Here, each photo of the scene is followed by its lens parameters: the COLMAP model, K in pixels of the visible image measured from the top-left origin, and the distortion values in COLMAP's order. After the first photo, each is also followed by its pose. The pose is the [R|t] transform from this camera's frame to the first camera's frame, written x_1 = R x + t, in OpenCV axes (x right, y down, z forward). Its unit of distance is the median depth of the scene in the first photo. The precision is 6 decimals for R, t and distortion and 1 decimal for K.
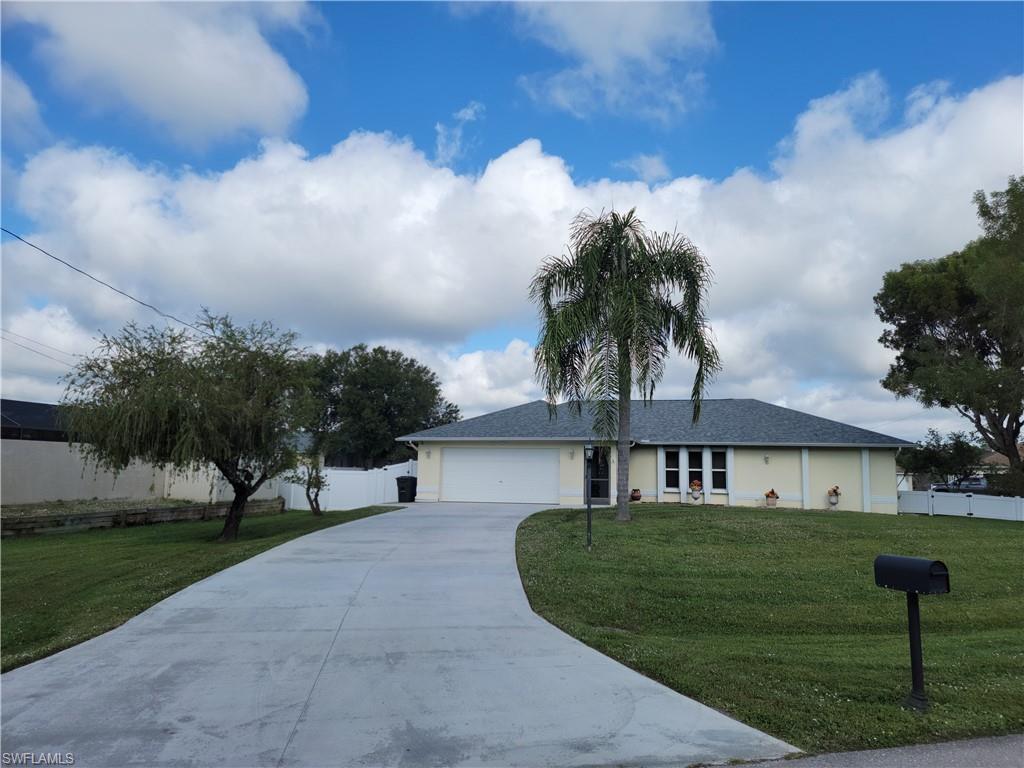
lens RADIAL K [[707.1, 0, 531.4], [0, 707.1, 386.2], [0, 0, 1]] dist [0.059285, -0.000216]
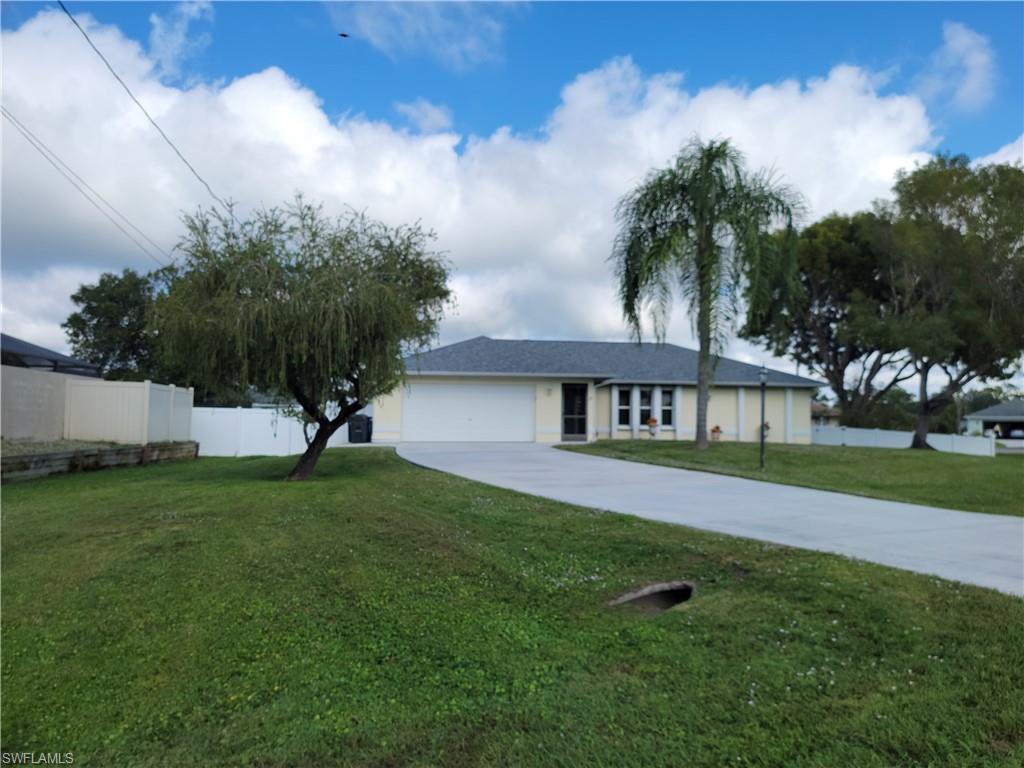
lens RADIAL K [[706.5, 0, 545.1], [0, 706.5, 380.2], [0, 0, 1]] dist [-0.002641, -0.002685]
pose [[0.939061, 0.015080, 0.343421, -0.266087], [-0.036700, 0.997726, 0.056541, 0.025586], [-0.341787, -0.065699, 0.937478, 0.088488]]
